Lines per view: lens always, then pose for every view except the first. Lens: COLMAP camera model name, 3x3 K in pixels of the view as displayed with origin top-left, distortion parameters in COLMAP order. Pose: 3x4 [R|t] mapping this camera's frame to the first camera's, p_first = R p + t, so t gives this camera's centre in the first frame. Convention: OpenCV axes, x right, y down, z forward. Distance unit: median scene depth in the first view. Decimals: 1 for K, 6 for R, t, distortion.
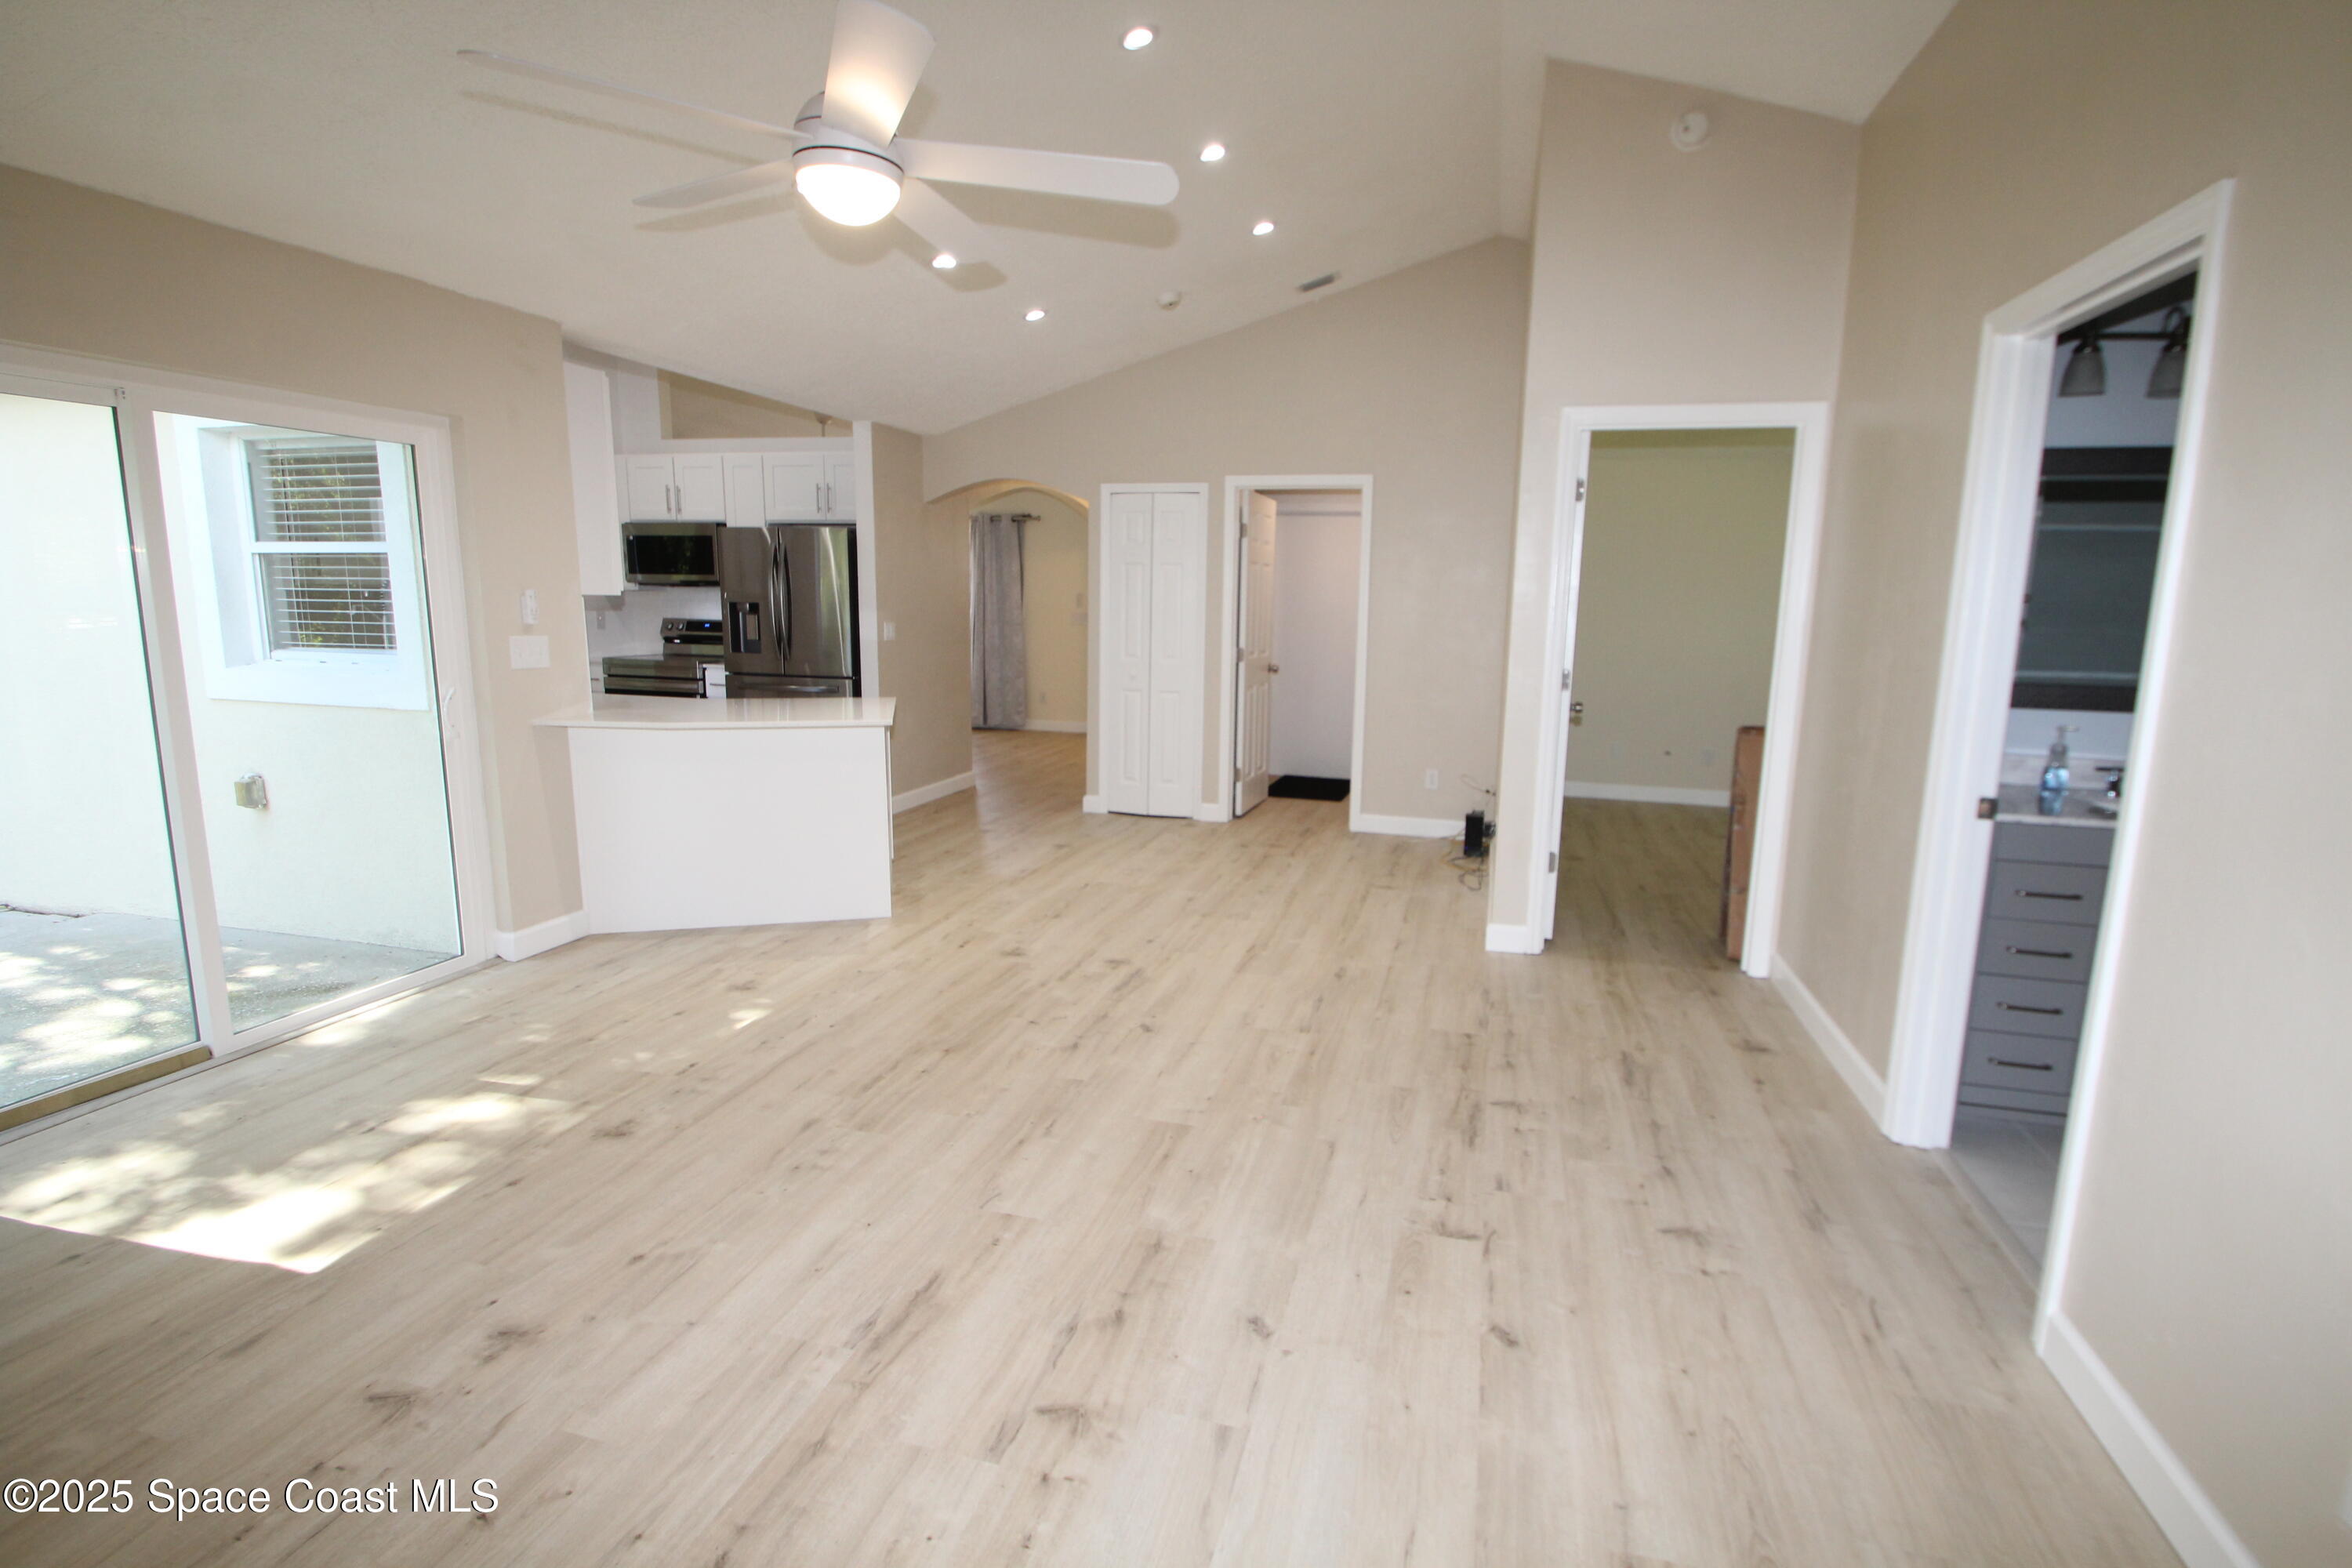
lens RADIAL K [[1107.0, 0, 1211.5], [0, 1107.0, 784.5], [0, 0, 1]] dist [0.002113, -0.011190]
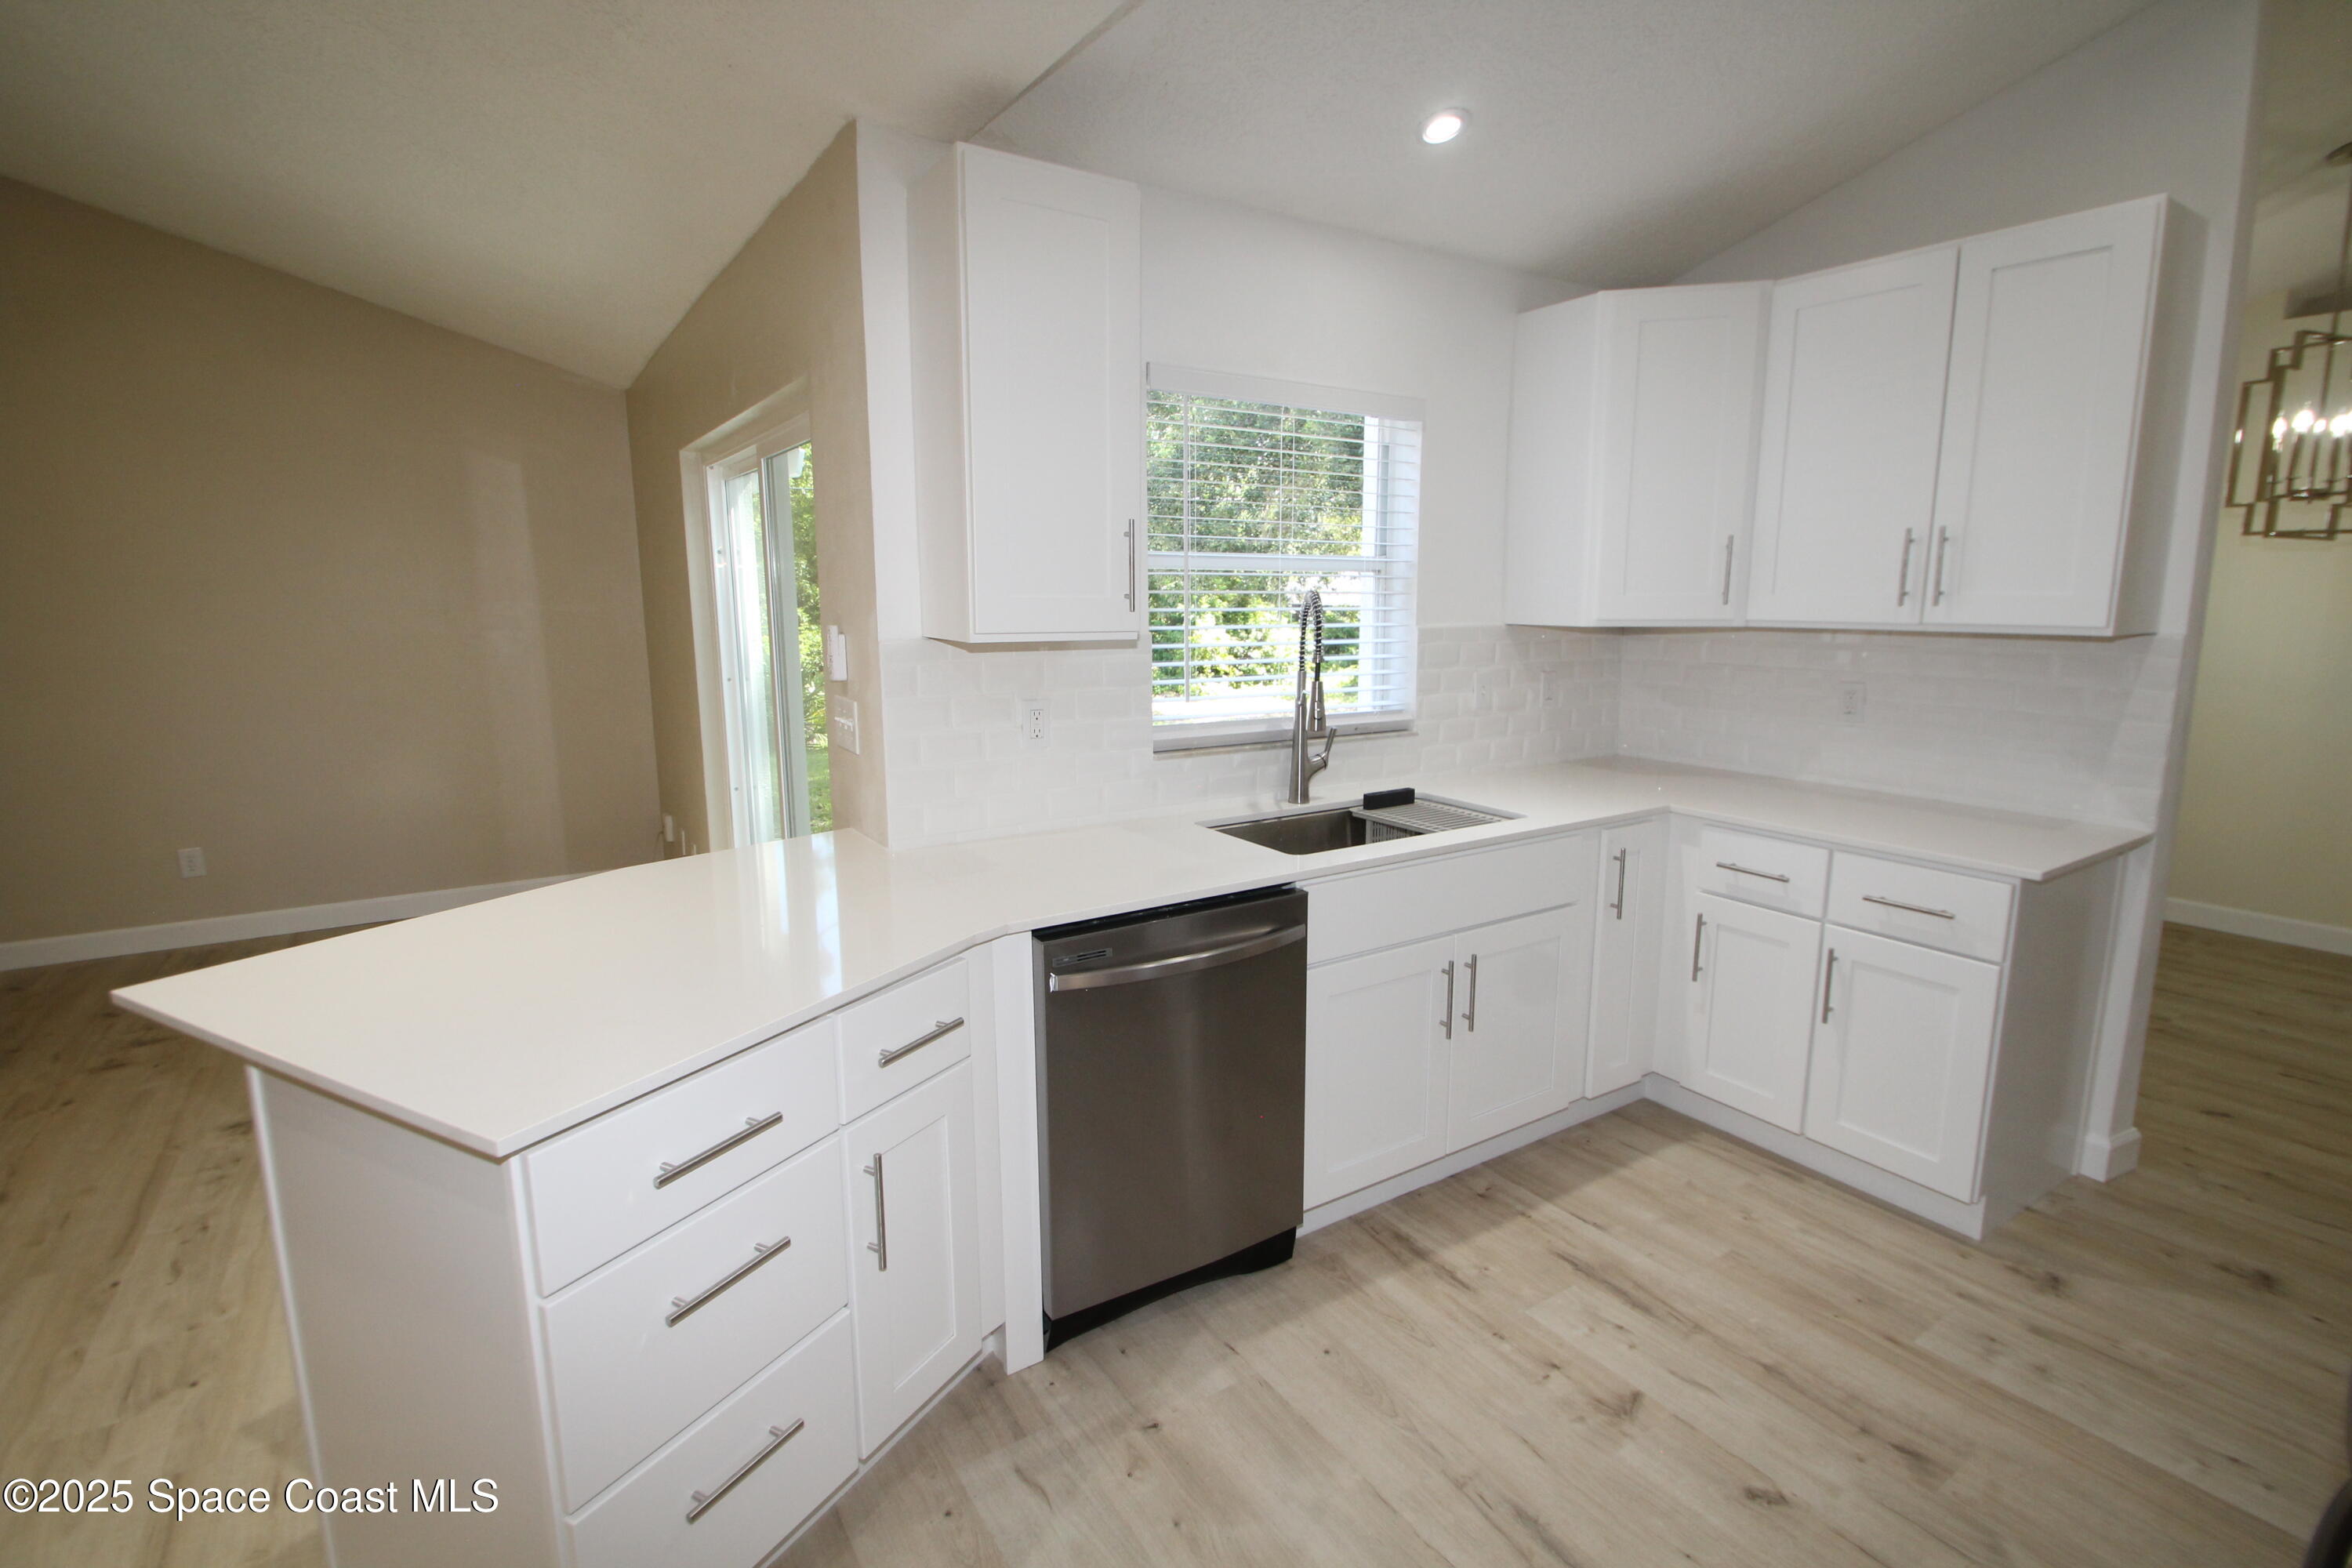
lens RADIAL K [[1107.0, 0, 1204.7], [0, 1107.0, 778.1], [0, 0, 1]] dist [0.002113, -0.011190]
pose [[-0.670588, 0.105133, -0.734343, -0.295311], [-0.140118, 0.954137, 0.264554, -0.293833], [0.728477, 0.280301, -0.625102, 1.593410]]
